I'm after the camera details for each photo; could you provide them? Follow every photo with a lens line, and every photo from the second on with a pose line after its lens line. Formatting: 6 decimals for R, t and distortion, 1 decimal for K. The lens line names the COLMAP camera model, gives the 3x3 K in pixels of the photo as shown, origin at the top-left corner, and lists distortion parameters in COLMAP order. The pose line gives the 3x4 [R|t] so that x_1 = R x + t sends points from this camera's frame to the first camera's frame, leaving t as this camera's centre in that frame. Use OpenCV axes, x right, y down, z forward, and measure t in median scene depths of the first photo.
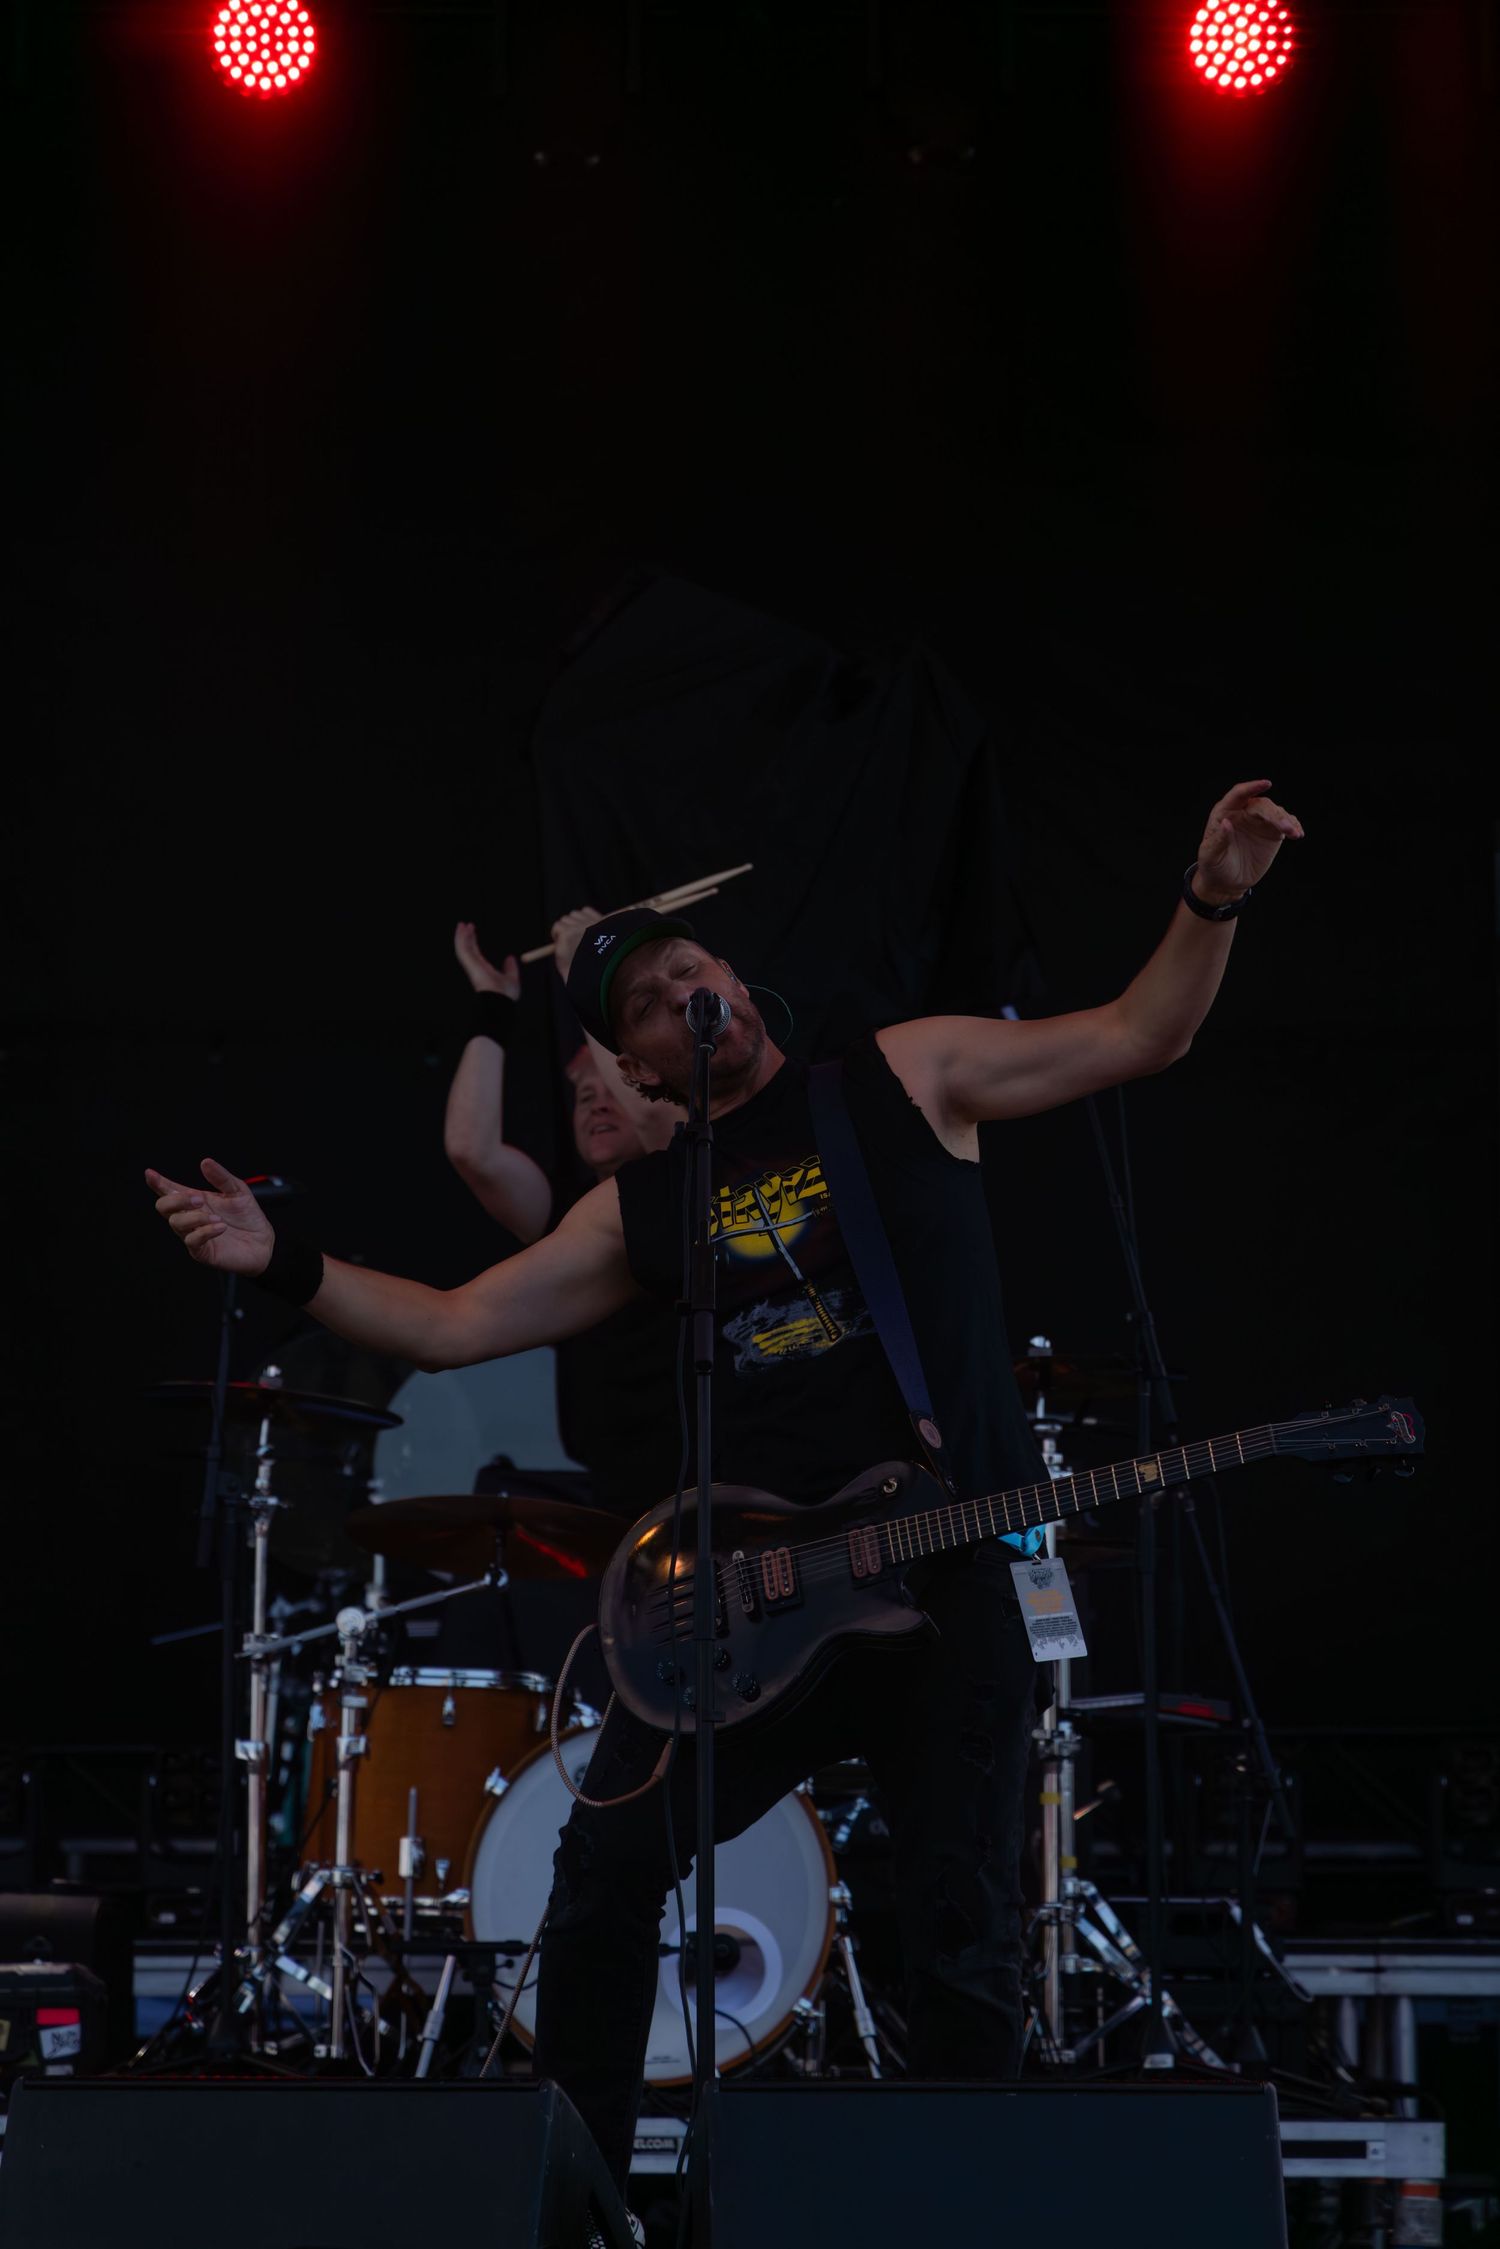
lens RADIAL K [[6757.7, 0, 750.0], [0, 6757.7, 1124.5], [0, 0, 1]] dist [0.158660, 0.351074]
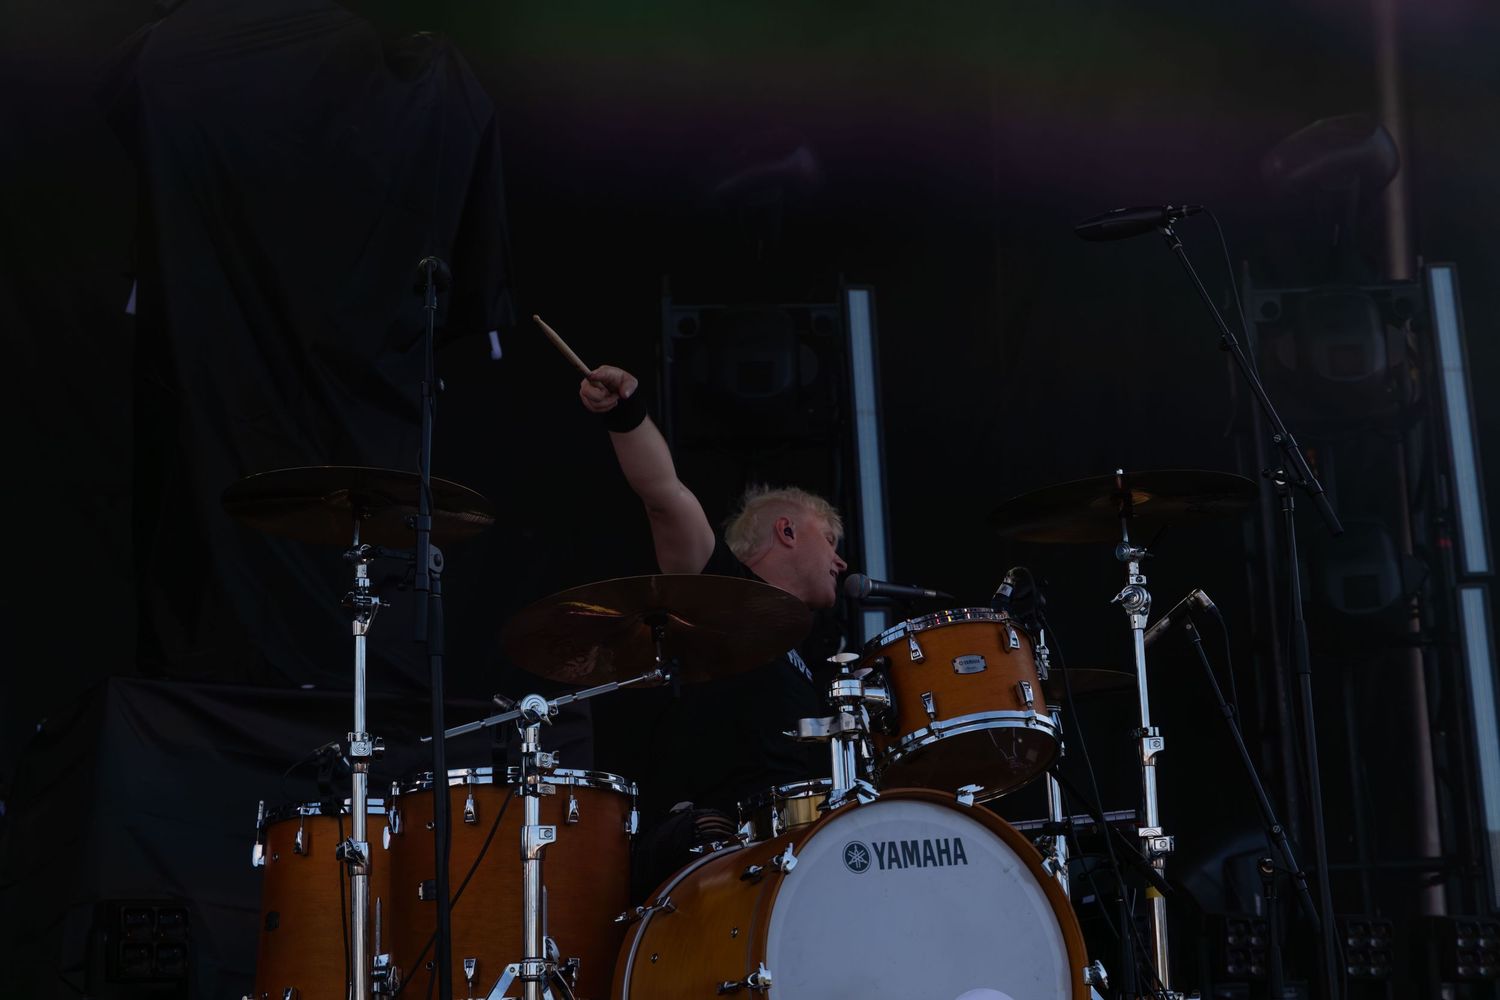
lens RADIAL K [[3103.0, 0, 720.0], [0, 3103.0, 499.2], [0, 0, 1]] dist [-0.029801, 2.832142]
pose [[0.876934, 0.067732, 0.475814, -0.251542], [-0.025587, 0.995195, -0.094508, 0.085036], [-0.479929, 0.070702, 0.874454, 0.591442]]
